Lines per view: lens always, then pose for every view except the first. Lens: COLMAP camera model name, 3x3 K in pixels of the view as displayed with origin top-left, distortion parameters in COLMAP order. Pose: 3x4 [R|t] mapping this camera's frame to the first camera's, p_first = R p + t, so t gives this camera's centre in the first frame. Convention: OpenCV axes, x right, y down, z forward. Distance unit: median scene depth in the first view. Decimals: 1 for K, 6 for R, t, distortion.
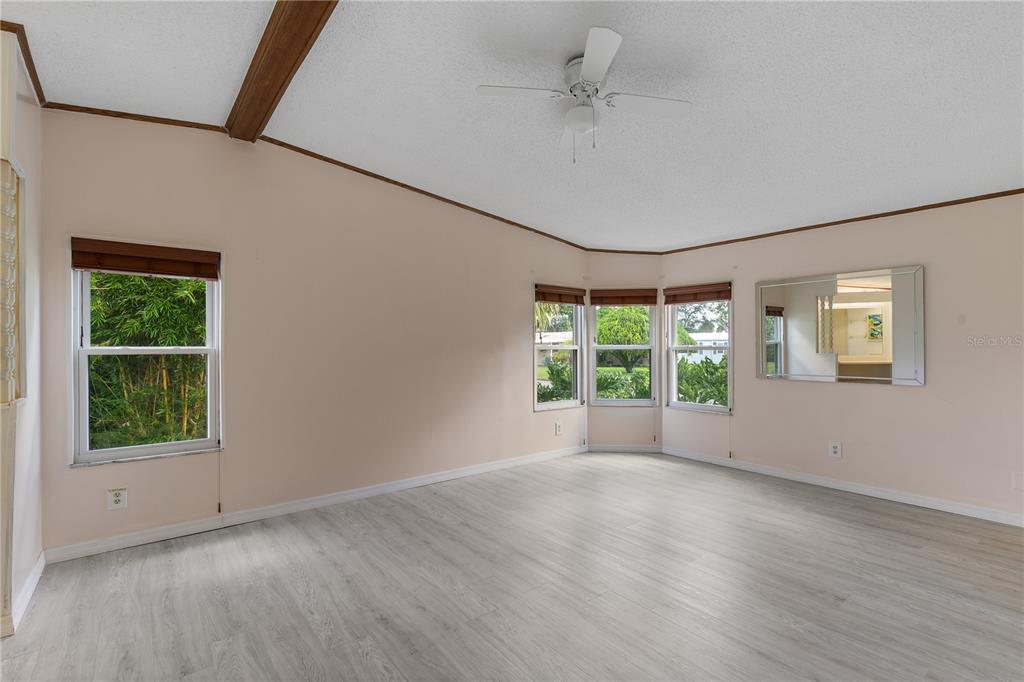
lens RADIAL K [[494.4, 0, 512.0], [0, 494.4, 341.0], [0, 0, 1]] dist [-0.184865, 0.085597]
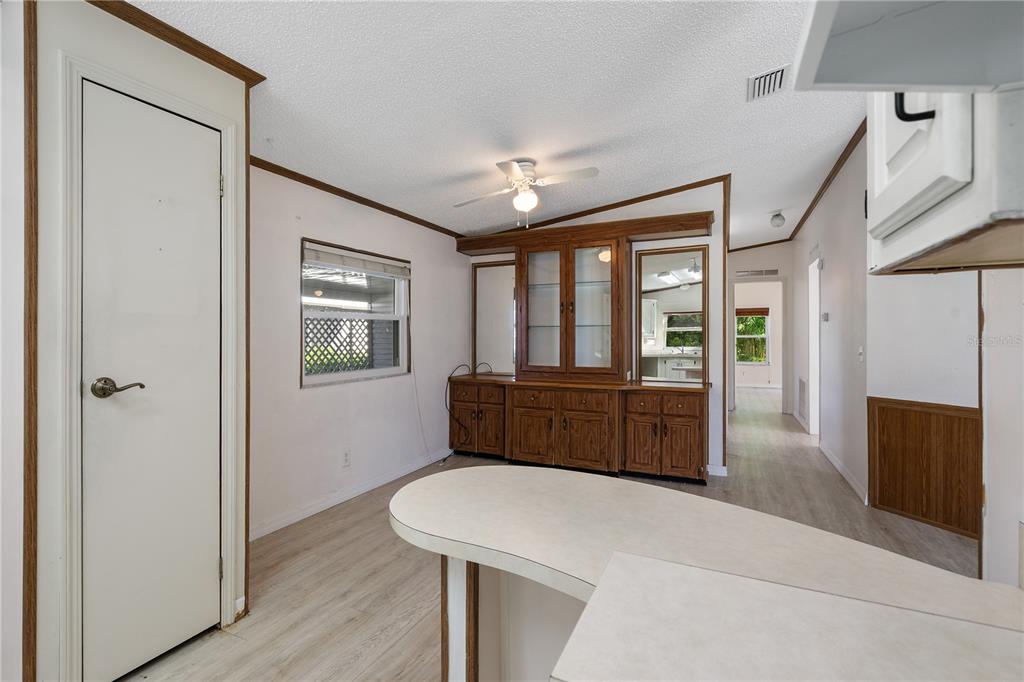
lens RADIAL K [[464.1, 0, 498.4], [0, 464.1, 335.5], [0, 0, 1]] dist [0.000592, 0.000211]
pose [[0.399141, -0.013253, -0.916794, 0.164764], [0.007438, 0.999909, -0.011216, 0.004807], [0.916860, -0.002342, 0.399203, -0.213586]]
